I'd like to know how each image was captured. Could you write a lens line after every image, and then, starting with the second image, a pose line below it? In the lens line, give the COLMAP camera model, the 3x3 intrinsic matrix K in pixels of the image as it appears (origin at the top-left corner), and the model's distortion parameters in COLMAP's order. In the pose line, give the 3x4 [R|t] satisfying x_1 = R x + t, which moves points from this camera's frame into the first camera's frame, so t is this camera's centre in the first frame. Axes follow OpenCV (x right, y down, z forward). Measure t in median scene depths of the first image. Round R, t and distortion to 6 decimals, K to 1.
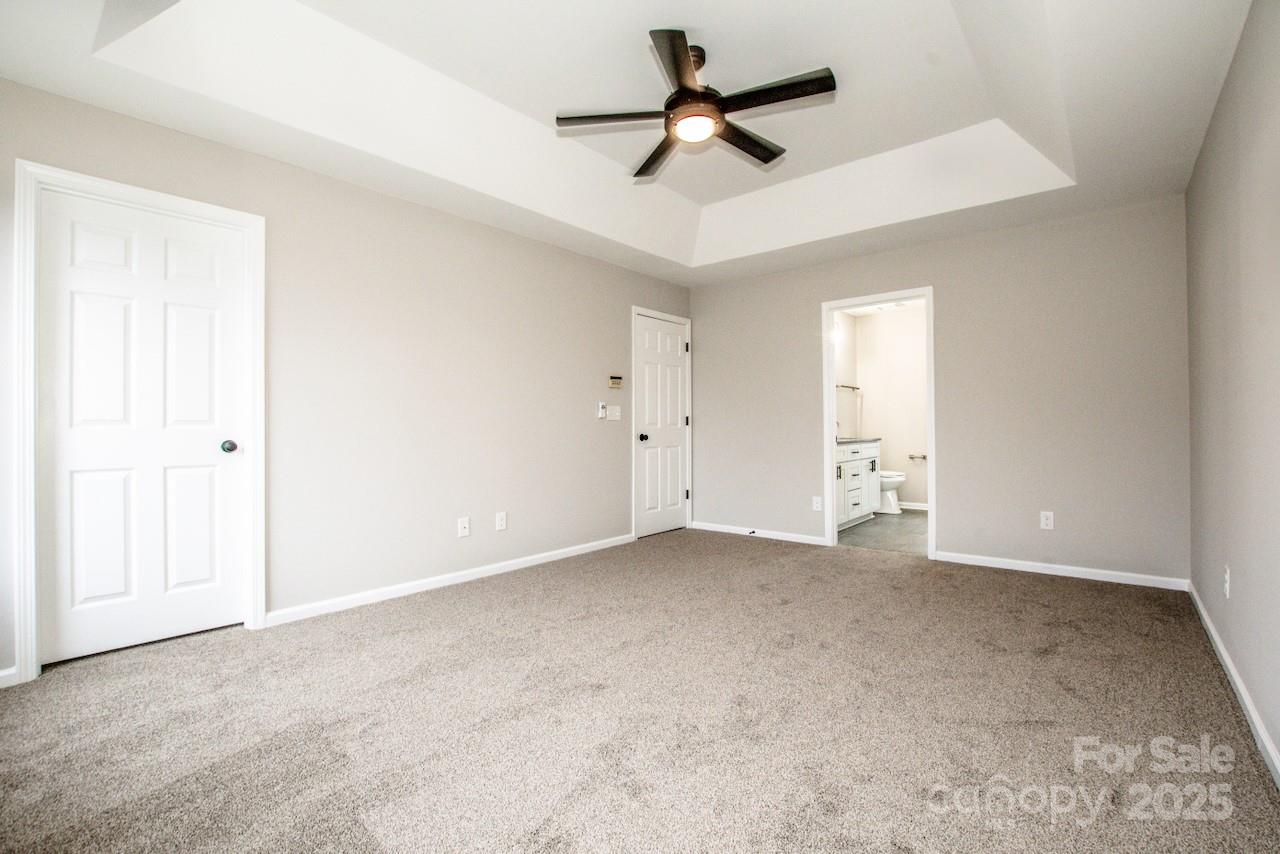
lens RADIAL K [[589.3, 0, 658.6], [0, 589.3, 420.1], [0, 0, 1]] dist [-0.022394, 0.000797]
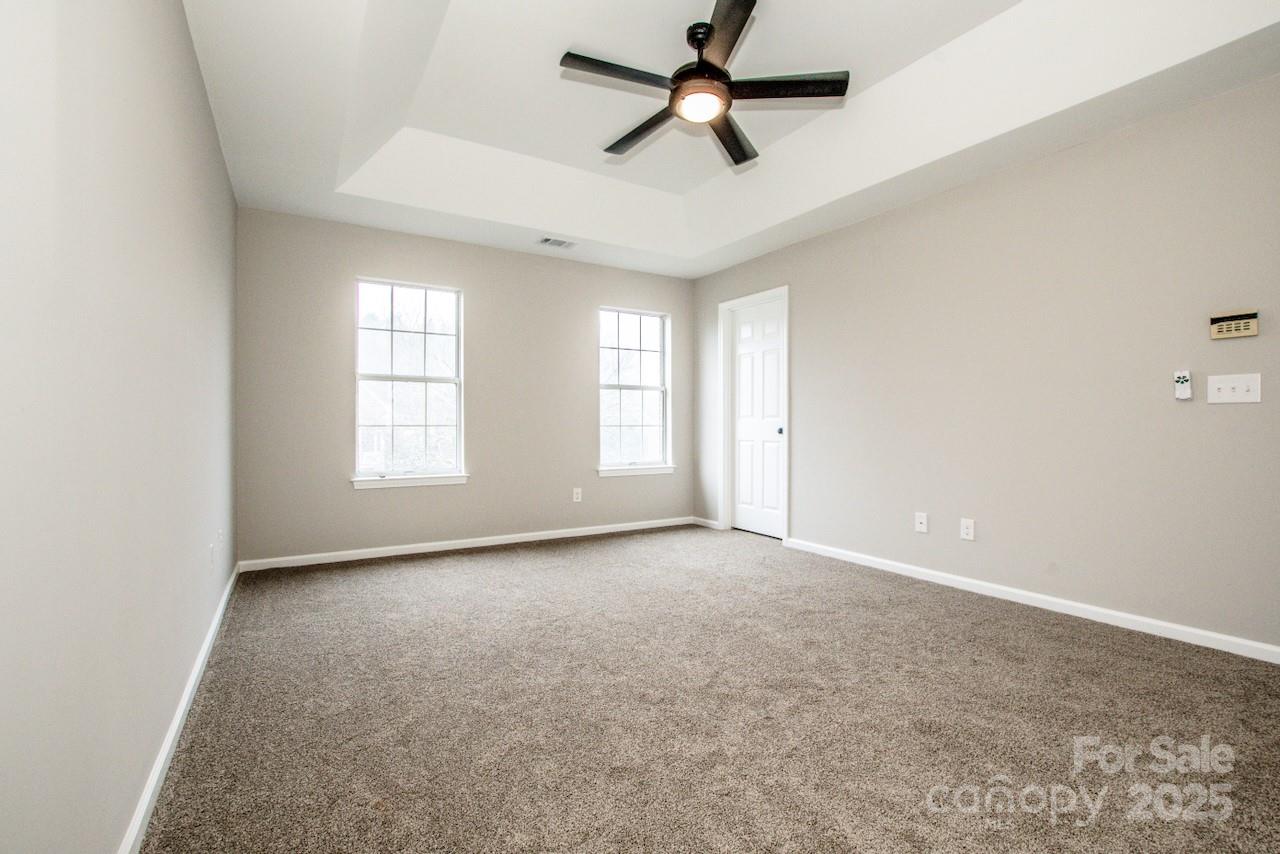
lens RADIAL K [[589.3, 0, 658.6], [0, 589.3, 420.1], [0, 0, 1]] dist [-0.022394, 0.000797]
pose [[-0.325626, -0.001238, -0.945498, 0.898693], [0.012304, 0.999909, -0.005546, 0.018520], [0.945419, -0.013440, -0.325581, 1.138524]]
